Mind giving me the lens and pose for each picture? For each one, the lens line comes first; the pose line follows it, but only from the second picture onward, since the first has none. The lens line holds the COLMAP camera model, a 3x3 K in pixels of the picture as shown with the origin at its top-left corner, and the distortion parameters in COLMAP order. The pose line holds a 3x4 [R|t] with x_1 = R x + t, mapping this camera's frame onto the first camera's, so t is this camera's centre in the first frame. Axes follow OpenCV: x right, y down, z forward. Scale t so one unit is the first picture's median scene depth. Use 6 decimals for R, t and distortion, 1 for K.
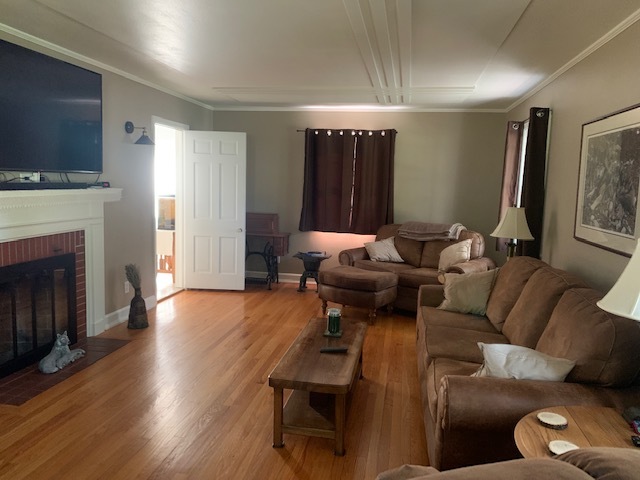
lens RADIAL K [[488.7, 0, 322.1], [0, 488.7, 236.9], [0, 0, 1]] dist [0.010428, 0.004305]
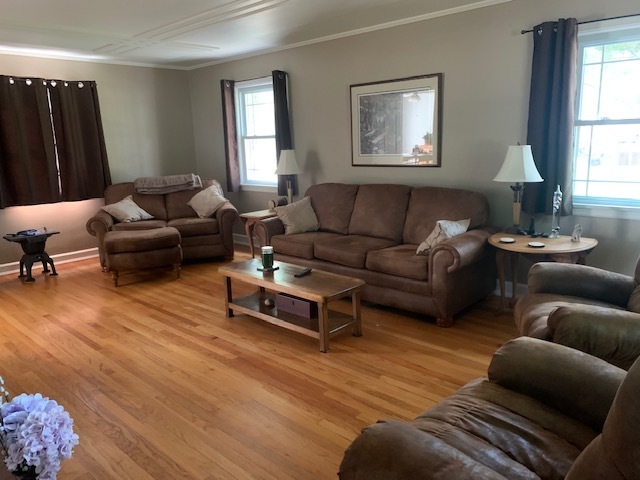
lens RADIAL K [[488.7, 0, 323.9], [0, 488.7, 242.0], [0, 0, 1]] dist [0.010428, 0.004305]
pose [[0.546342, -0.222658, 0.807425, -0.459323], [0.145410, 0.974593, 0.170365, -0.020905], [-0.824844, 0.024330, 0.564837, 0.141126]]
